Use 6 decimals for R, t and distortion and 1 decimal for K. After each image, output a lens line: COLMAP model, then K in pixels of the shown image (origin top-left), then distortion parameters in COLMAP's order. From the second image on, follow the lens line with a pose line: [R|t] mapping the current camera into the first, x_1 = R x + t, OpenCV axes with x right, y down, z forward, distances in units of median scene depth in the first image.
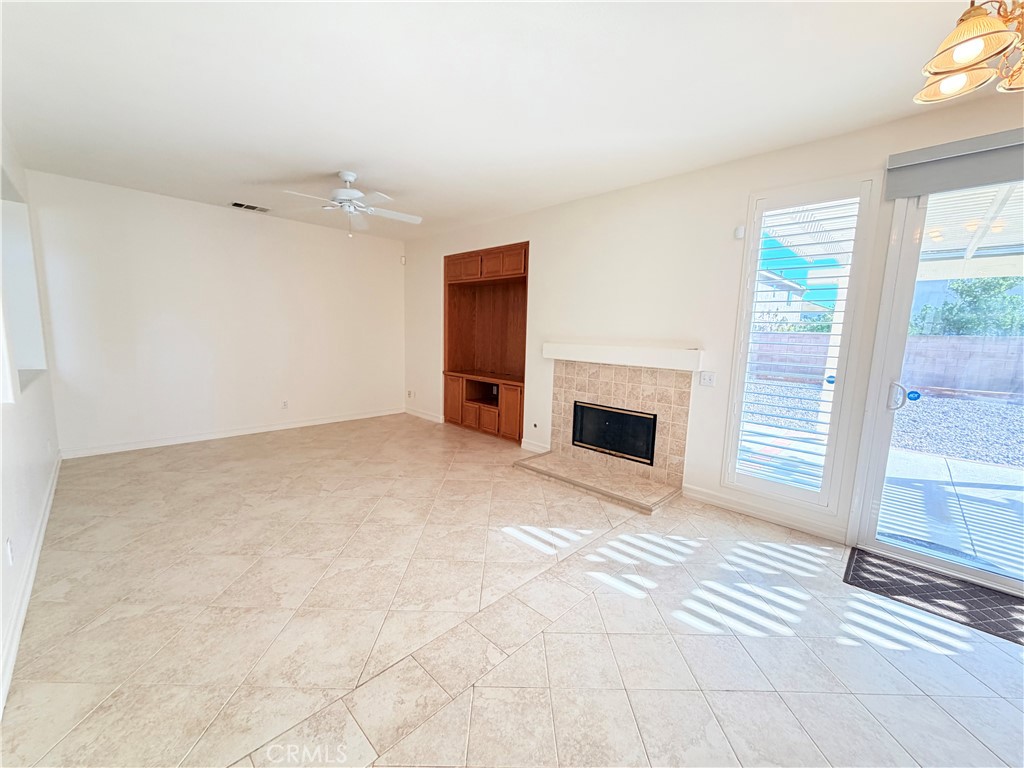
lens RADIAL K [[409.0, 0, 508.4], [0, 409.0, 383.7], [0, 0, 1]] dist [-0.000037, -0.000193]
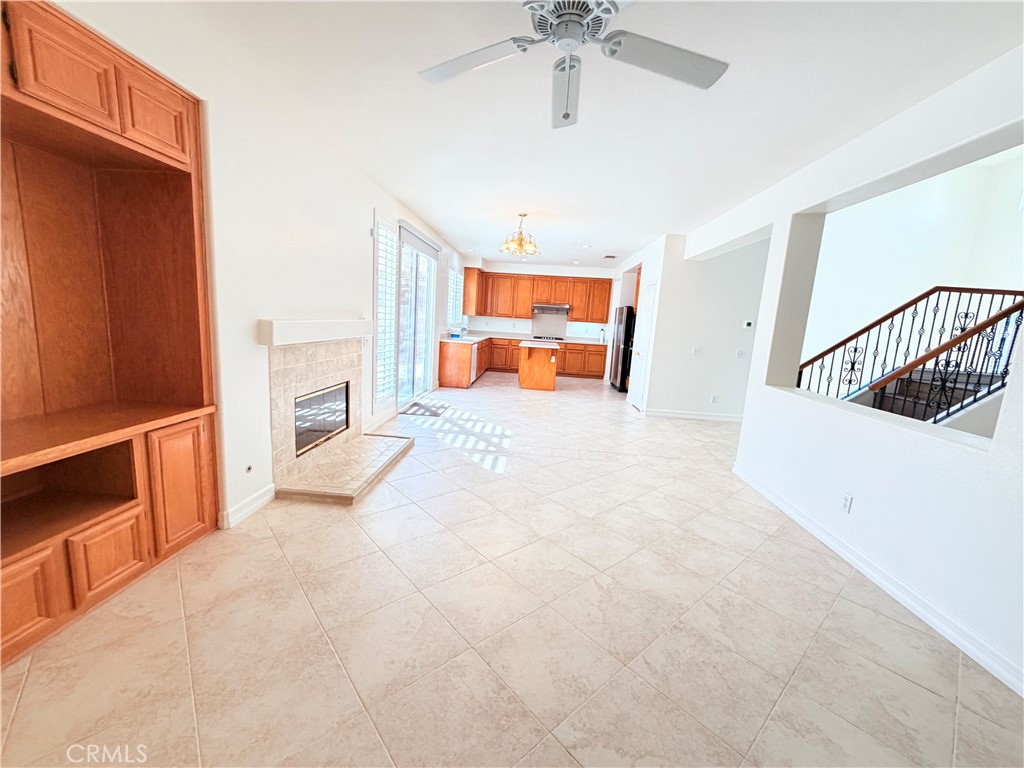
lens RADIAL K [[409.0, 0, 508.4], [0, 409.0, 383.7], [0, 0, 1]] dist [-0.000037, -0.000193]
pose [[-0.651774, -0.185482, 0.735382, -0.936856], [0.021536, 0.964715, 0.262413, -0.252071], [-0.758107, 0.186871, -0.624782, 1.775073]]
